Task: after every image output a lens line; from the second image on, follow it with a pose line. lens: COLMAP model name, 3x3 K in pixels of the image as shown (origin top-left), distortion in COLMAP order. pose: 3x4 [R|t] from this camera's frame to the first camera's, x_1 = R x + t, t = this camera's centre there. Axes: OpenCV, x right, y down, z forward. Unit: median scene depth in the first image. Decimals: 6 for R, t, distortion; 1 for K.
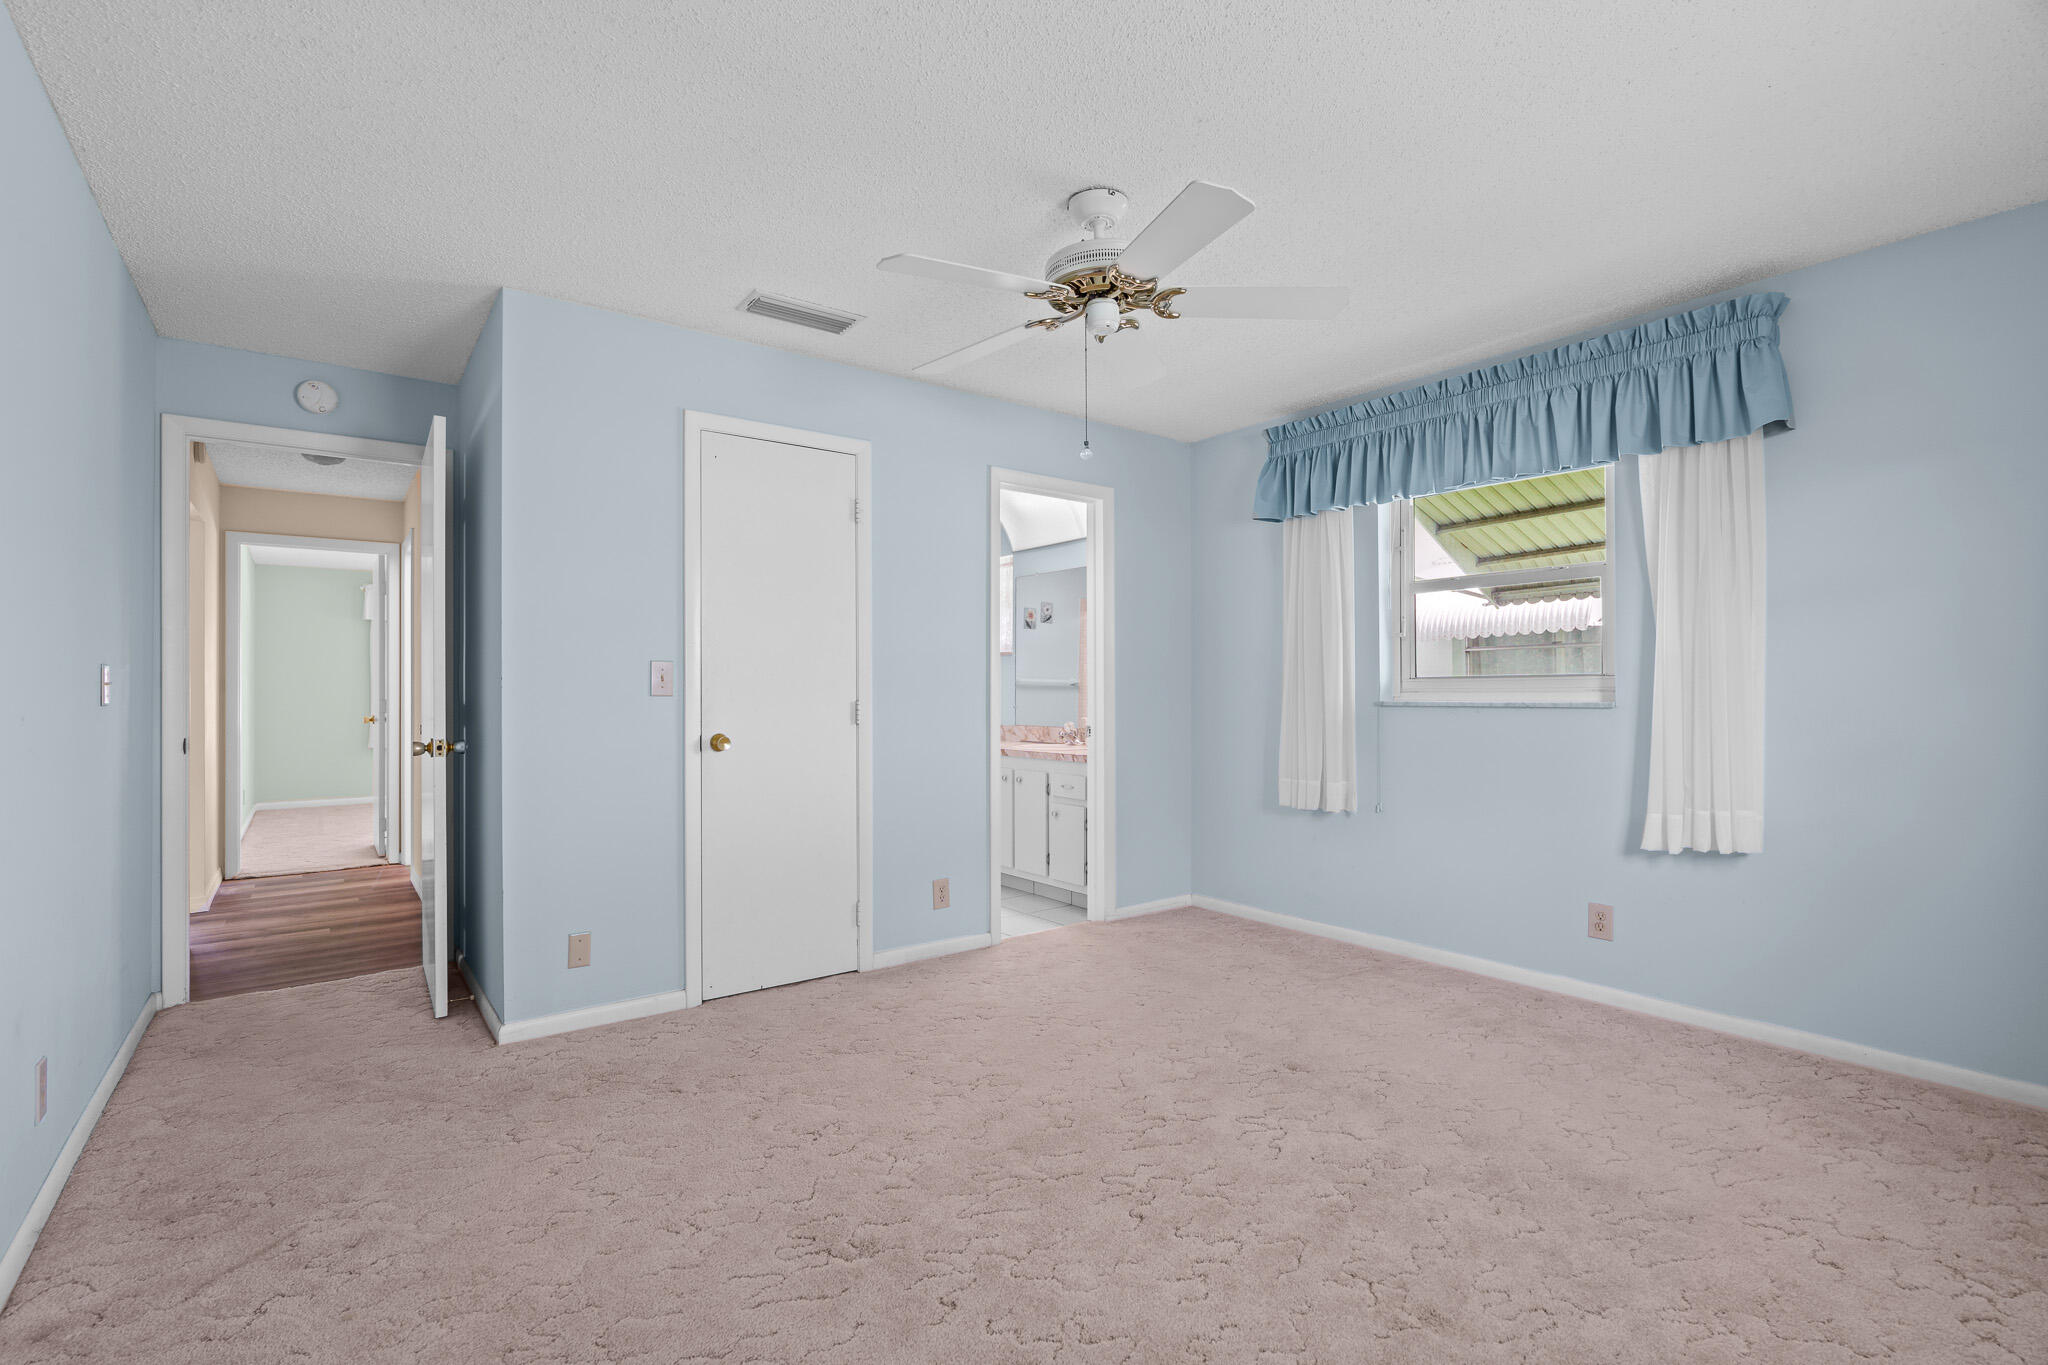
lens RADIAL K [[941.1, 0, 1005.7], [0, 941.1, 686.6], [0, 0, 1]] dist [0.000341, 0.000021]
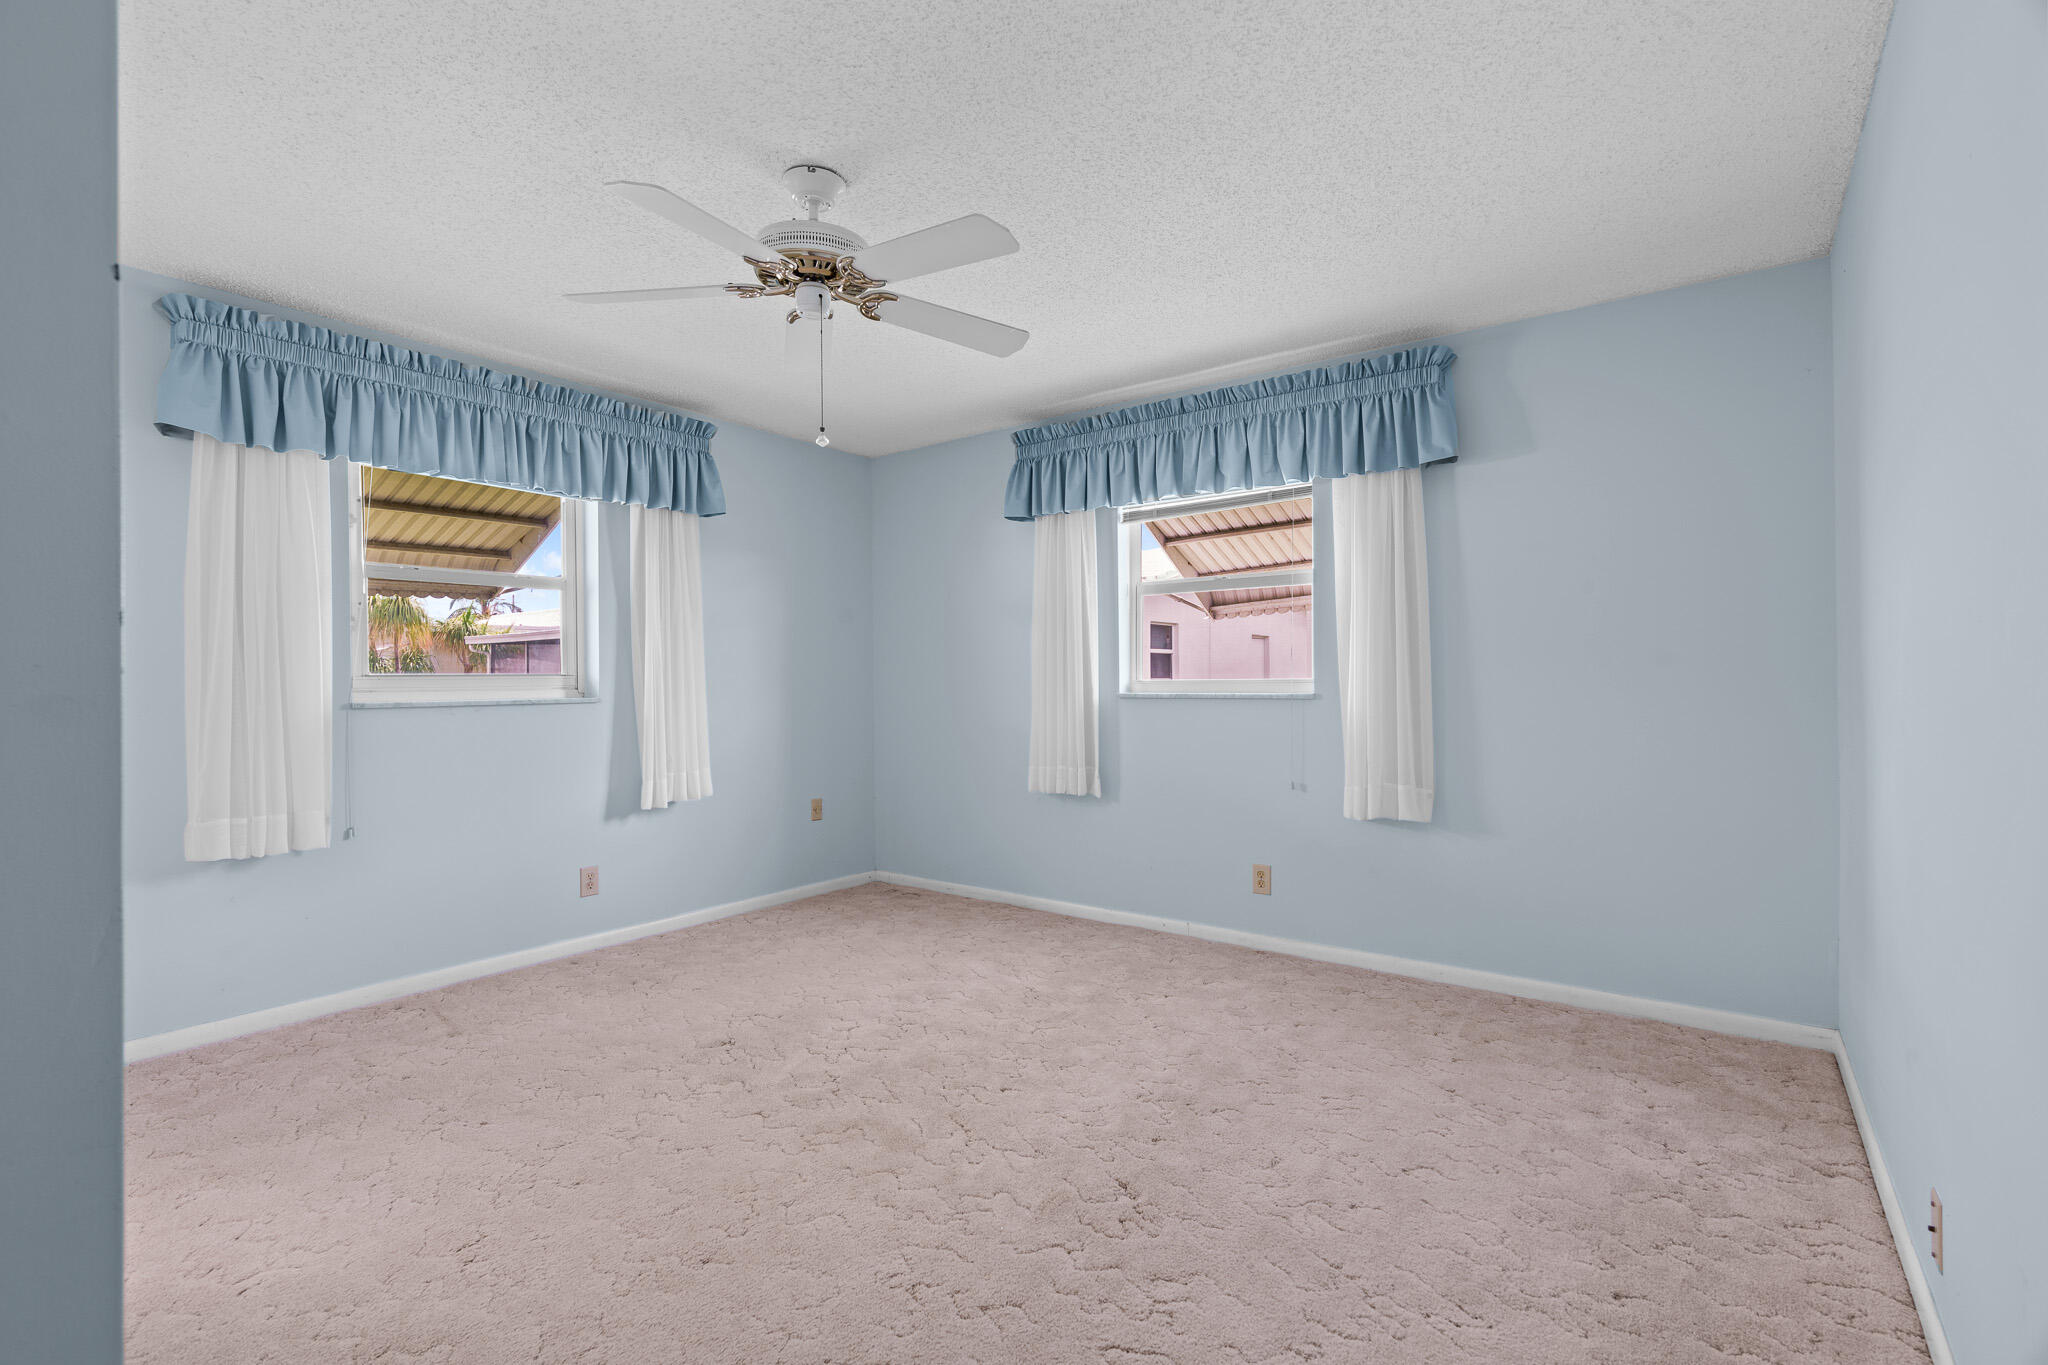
lens RADIAL K [[941.1, 0, 1005.7], [0, 941.1, 686.6], [0, 0, 1]] dist [0.000341, 0.000021]
pose [[-0.277261, 0.006978, 0.960769, -0.636714], [0.010379, 0.999937, -0.004267, 0.012356], [-0.960739, 0.008788, -0.277316, 0.787096]]
